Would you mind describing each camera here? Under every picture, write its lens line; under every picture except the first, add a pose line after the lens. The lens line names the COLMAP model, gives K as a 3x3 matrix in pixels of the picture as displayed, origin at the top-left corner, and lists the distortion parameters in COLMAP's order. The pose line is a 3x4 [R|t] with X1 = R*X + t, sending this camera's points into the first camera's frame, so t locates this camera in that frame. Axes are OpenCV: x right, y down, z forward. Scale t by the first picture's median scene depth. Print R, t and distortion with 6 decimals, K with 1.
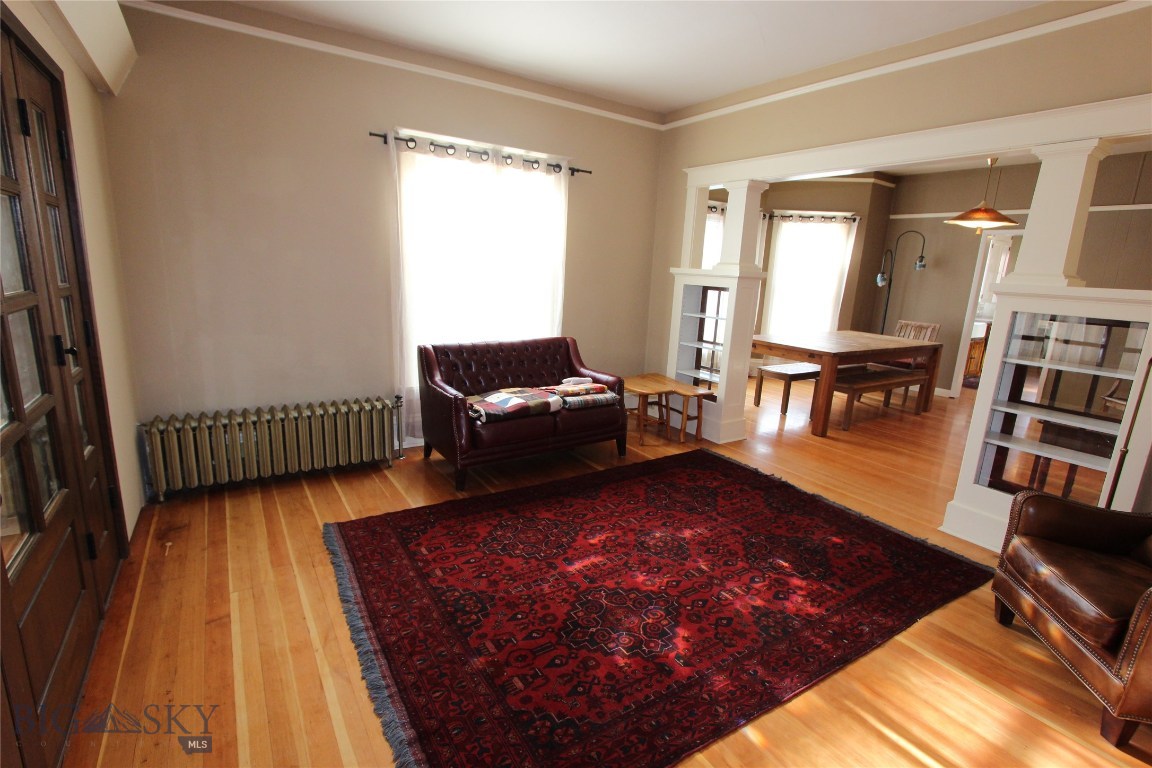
lens RADIAL K [[532.9, 0, 574.6], [0, 532.9, 385.5], [0, 0, 1]] dist [-0.012313, 0.001153]
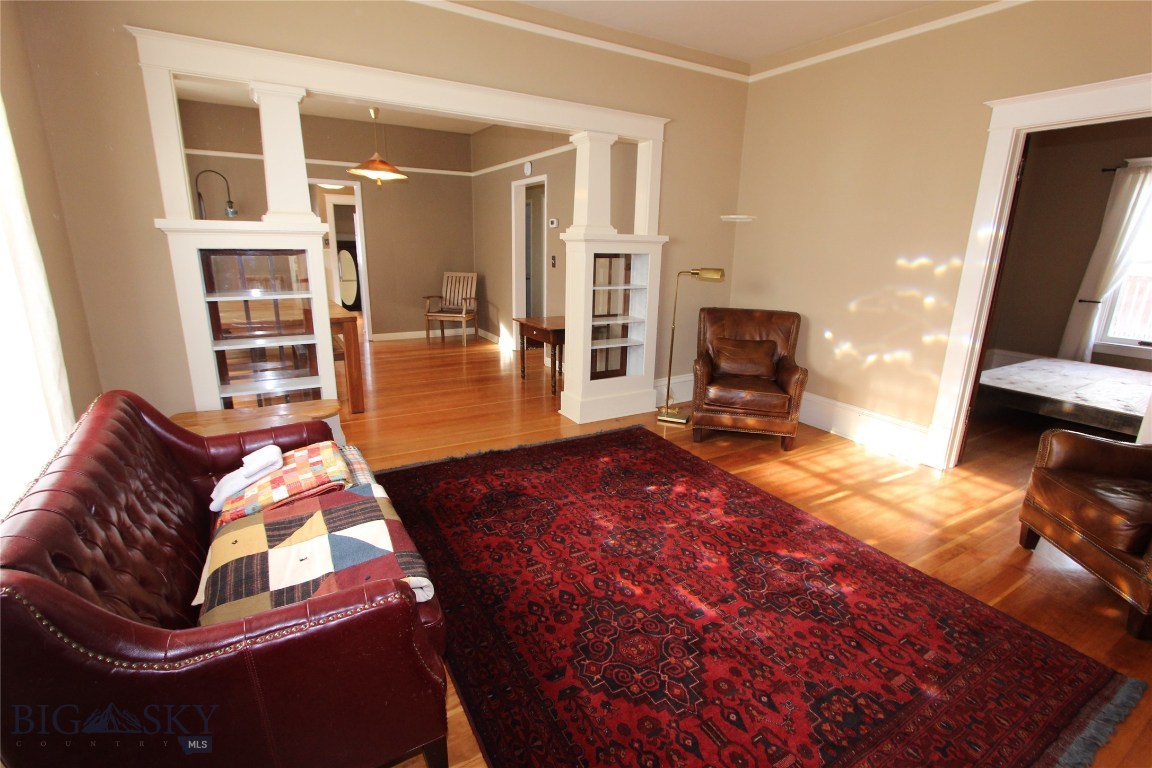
lens RADIAL K [[532.9, 0, 574.6], [0, 532.9, 385.5], [0, 0, 1]] dist [-0.012313, 0.001153]
pose [[0.046022, -0.301777, 0.952267, -0.521711], [0.200177, 0.936727, 0.287178, -0.191461], [-0.978678, 0.177405, 0.103519, 0.814151]]
